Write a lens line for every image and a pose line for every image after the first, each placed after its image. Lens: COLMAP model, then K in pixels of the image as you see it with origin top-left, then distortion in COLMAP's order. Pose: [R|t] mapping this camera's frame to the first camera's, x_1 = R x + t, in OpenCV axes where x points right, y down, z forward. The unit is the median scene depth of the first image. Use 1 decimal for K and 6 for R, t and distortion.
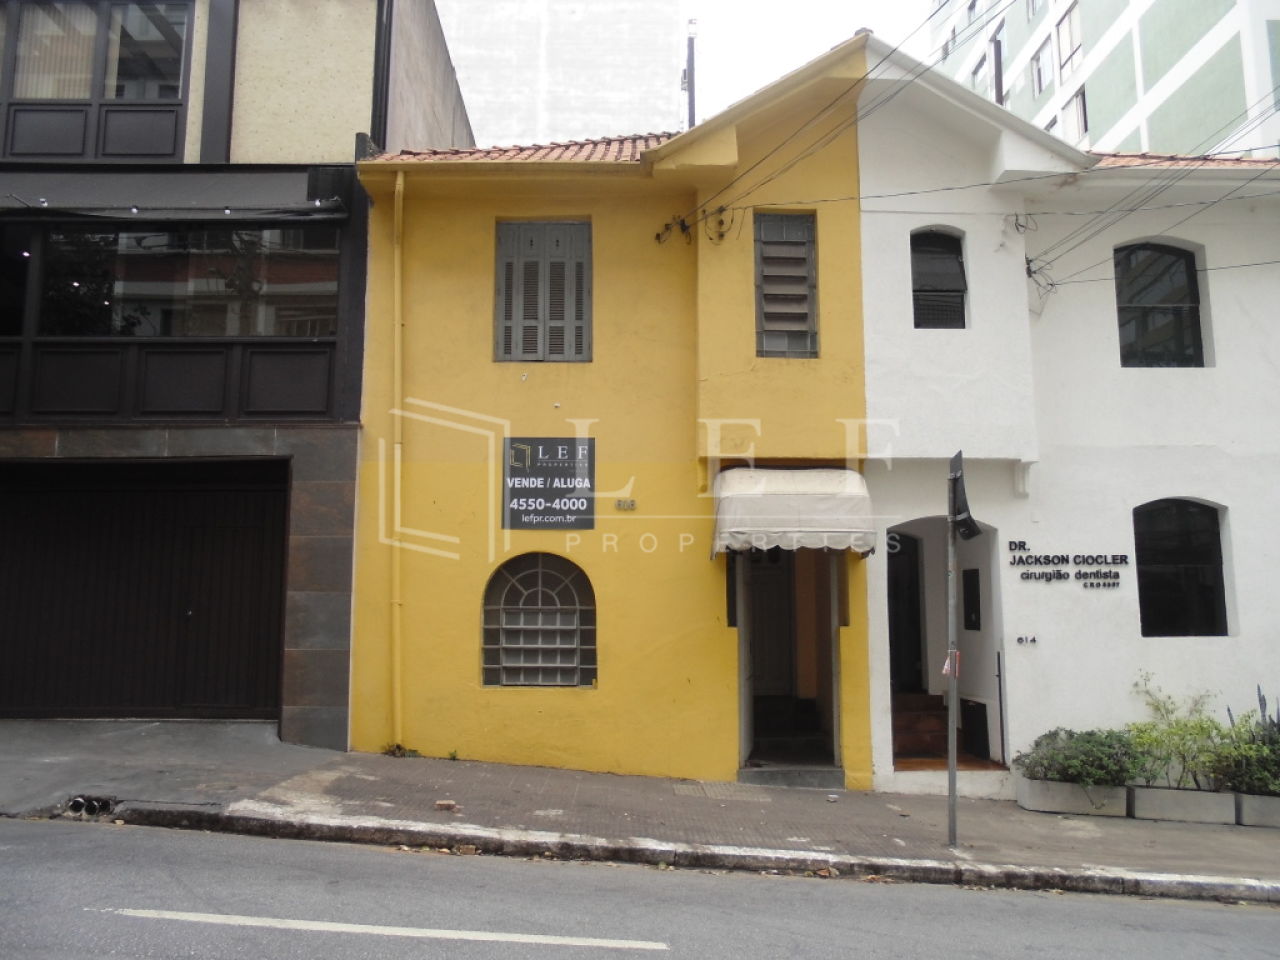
lens RADIAL K [[989.6, 0, 640.0], [0, 989.6, 480.0], [0, 0, 1]] dist [-0.006538, 0.082431]
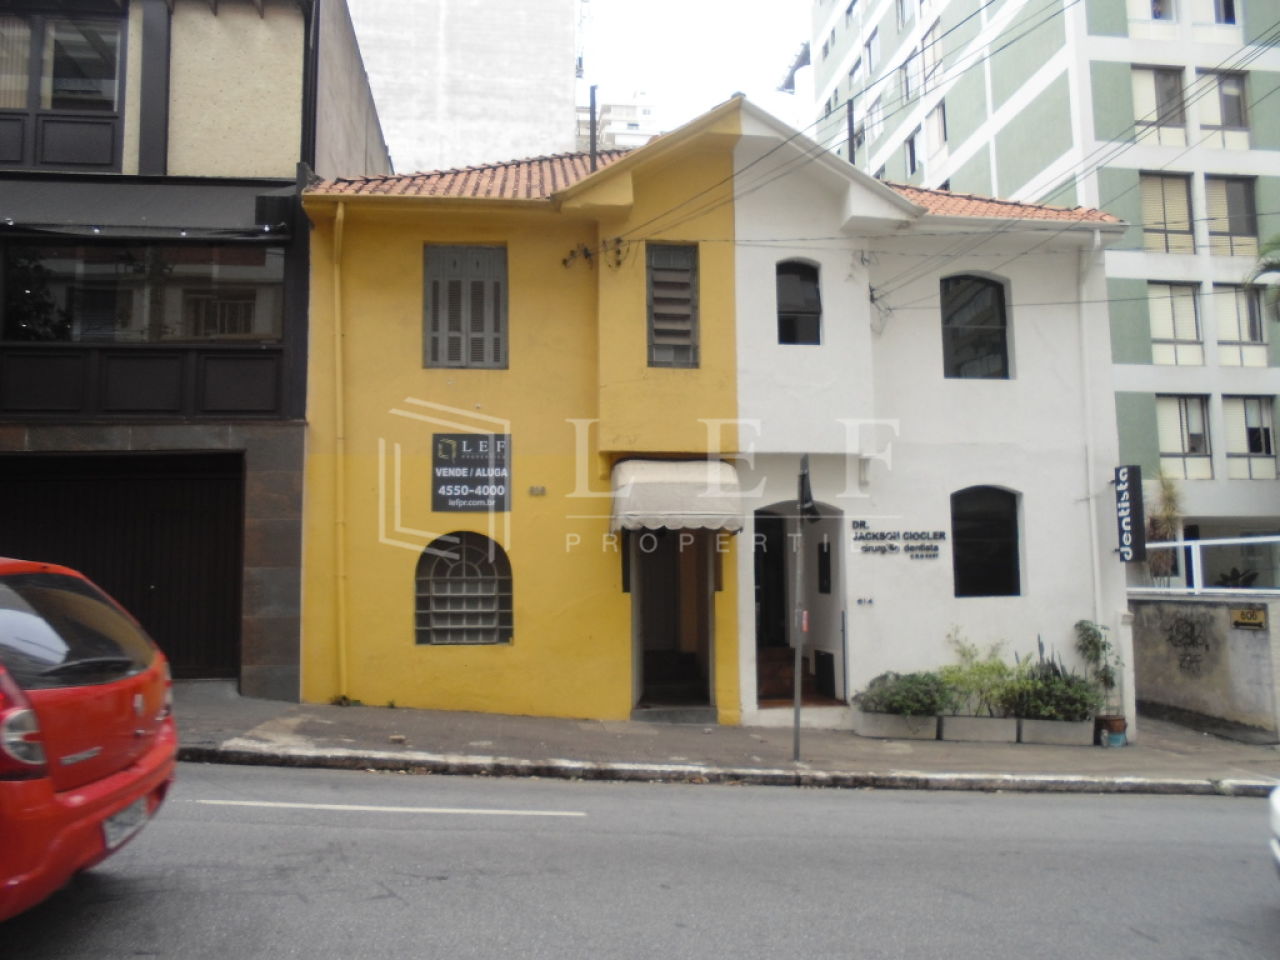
lens RADIAL K [[972.9, 0, 623.3], [0, 972.9, 484.8], [0, 0, 1]] dist [0.089684, 0.006252]
pose [[0.995645, -0.000094, 0.093224, -0.021053], [-0.003587, 0.999220, 0.039316, -0.028744], [-0.093155, -0.039480, 0.994869, -0.172180]]
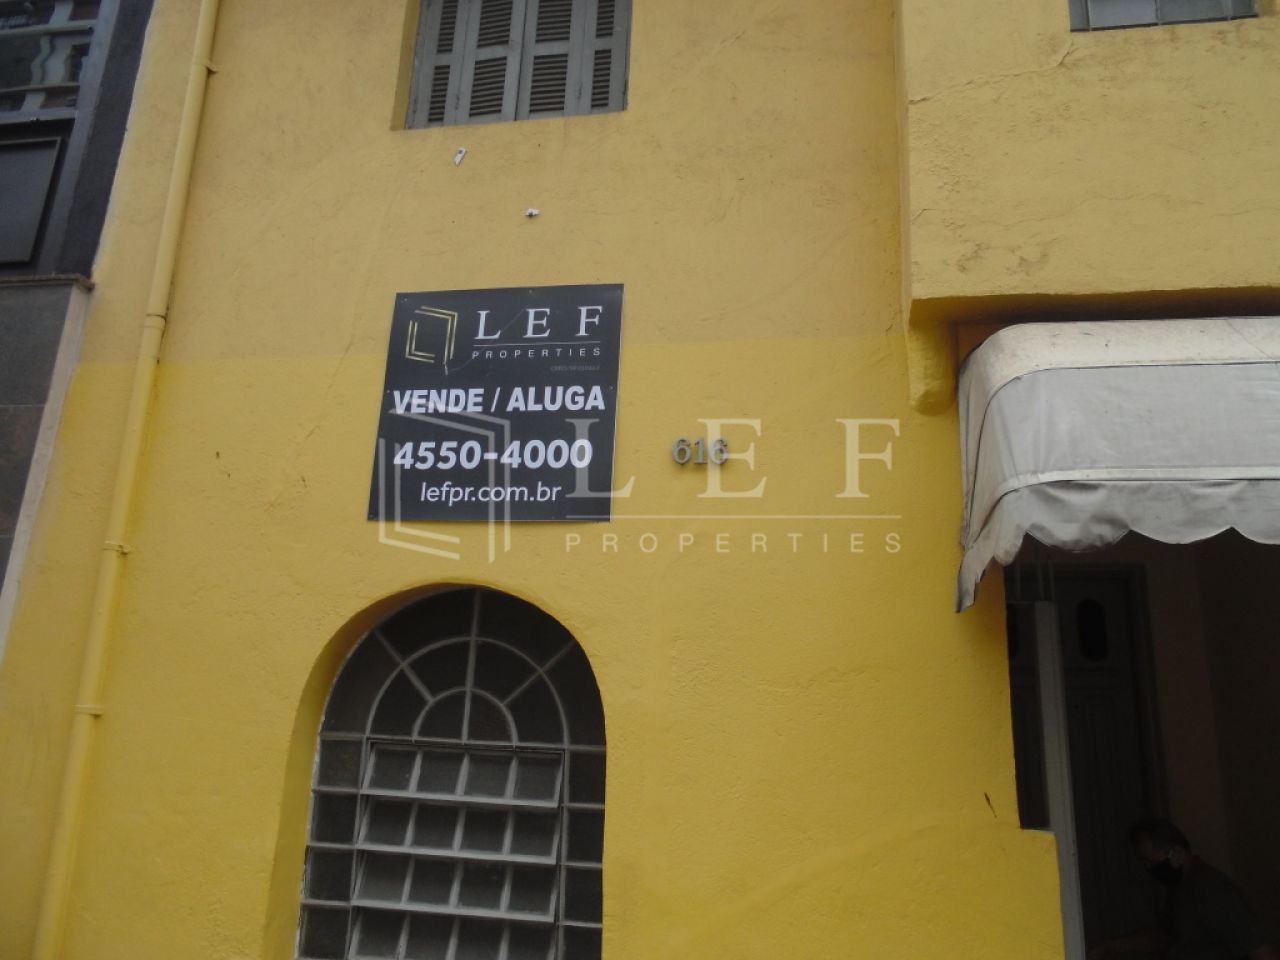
lens RADIAL K [[966.4, 0, 640.0], [0, 966.4, 480.0], [0, 0, 1]] dist [-0.065085, 0.064356]
pose [[0.977159, -0.015391, -0.211952, 0.037050], [-0.016379, 0.988952, -0.147327, 0.085314], [0.211878, 0.147434, 0.966111, 0.666399]]
